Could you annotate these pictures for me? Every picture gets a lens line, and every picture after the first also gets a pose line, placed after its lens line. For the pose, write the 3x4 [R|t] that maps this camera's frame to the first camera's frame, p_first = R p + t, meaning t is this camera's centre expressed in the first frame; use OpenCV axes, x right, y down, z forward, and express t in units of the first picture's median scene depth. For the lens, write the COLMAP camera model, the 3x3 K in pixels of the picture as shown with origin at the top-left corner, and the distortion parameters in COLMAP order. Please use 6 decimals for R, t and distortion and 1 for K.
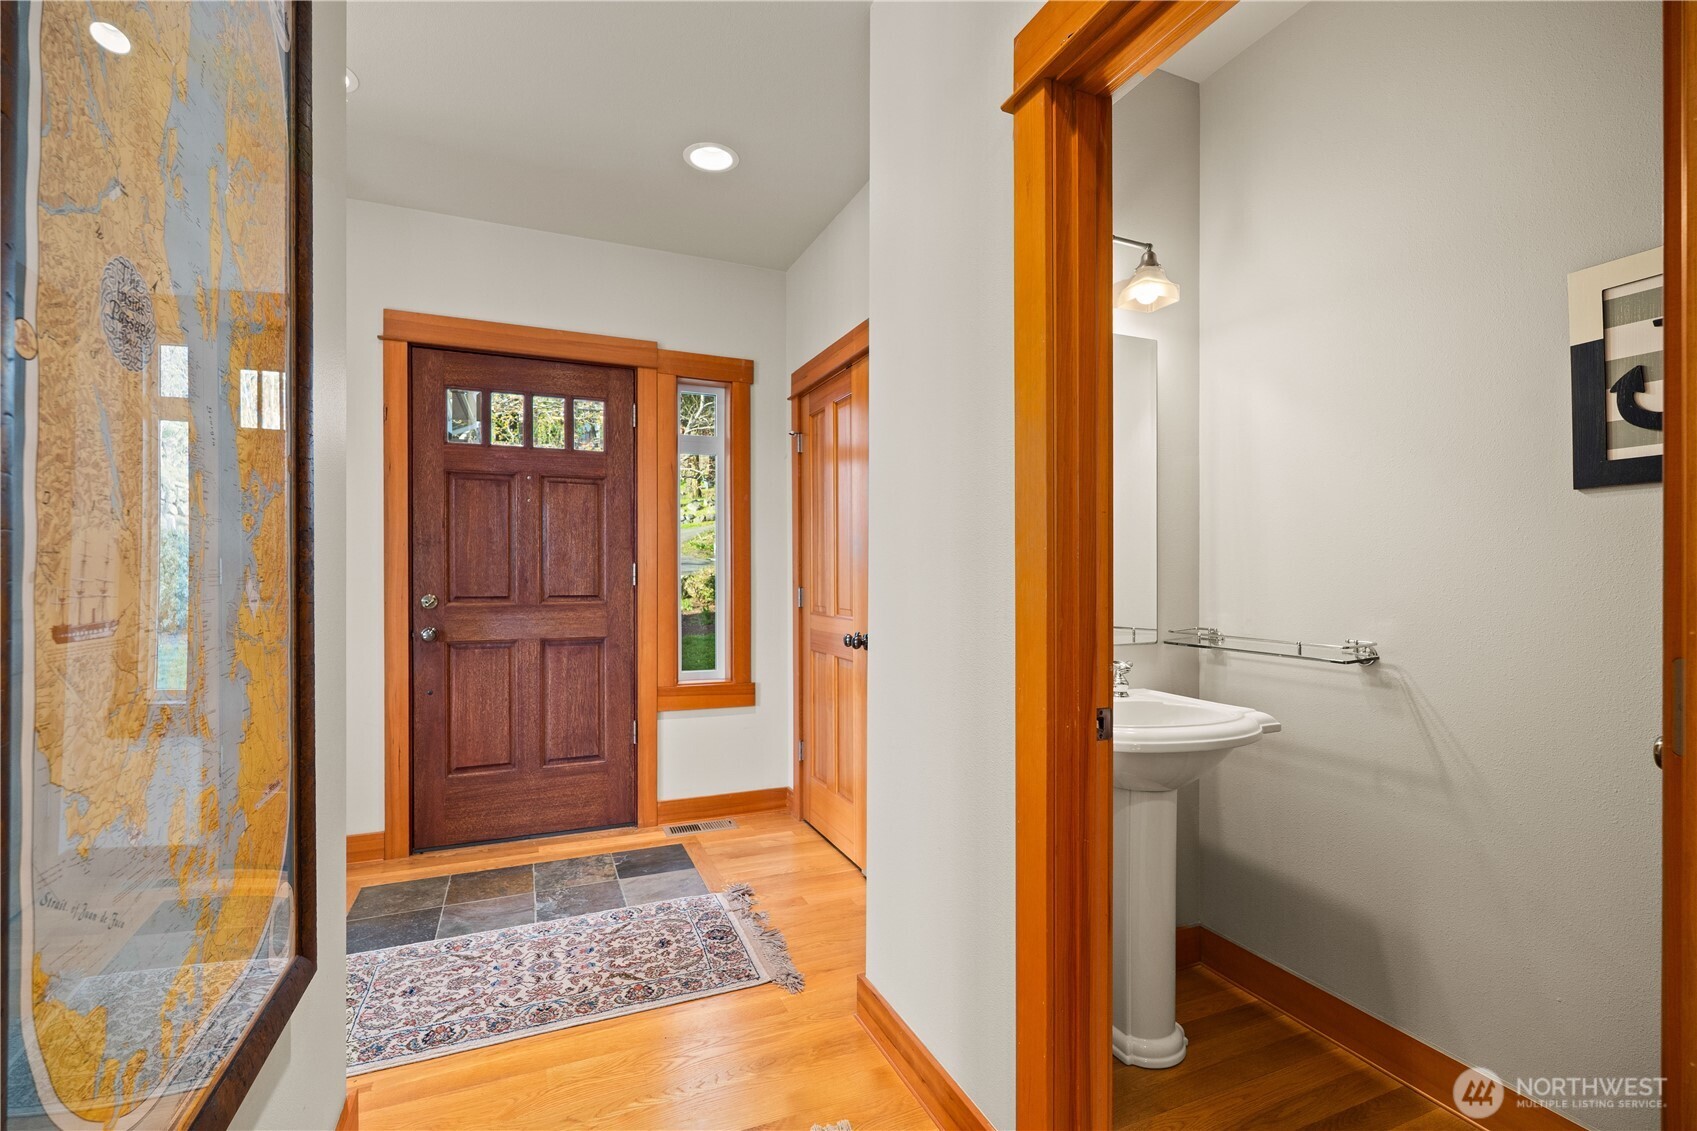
lens RADIAL K [[747.8, 0, 847.7], [0, 747.8, 568.4], [0, 0, 1]] dist [-0.004829, 0.001359]
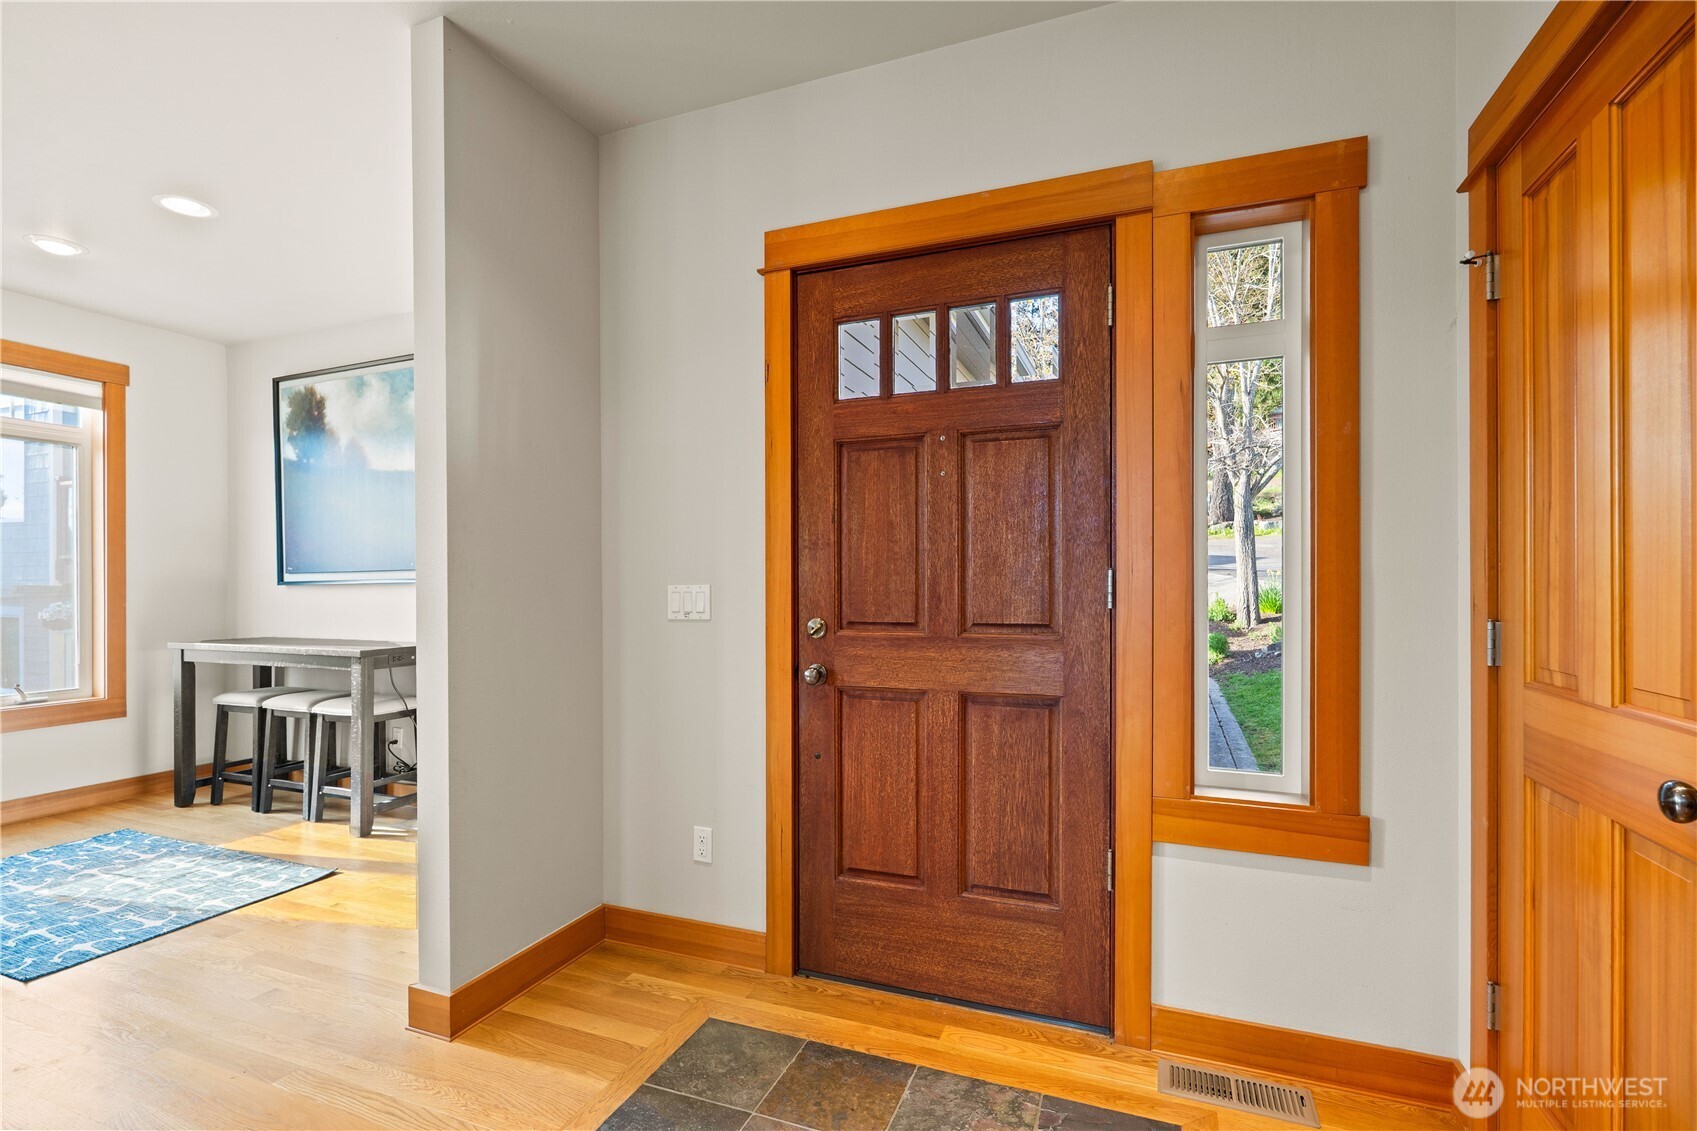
lens RADIAL K [[747.8, 0, 873.5], [0, 747.8, 593.8], [0, 0, 1]] dist [-0.004829, 0.001359]
pose [[0.717511, 0.004882, -0.696530, -0.022801], [0.006793, 0.999879, 0.014005, 0.002203], [0.696514, -0.014780, 0.717391, 0.494286]]
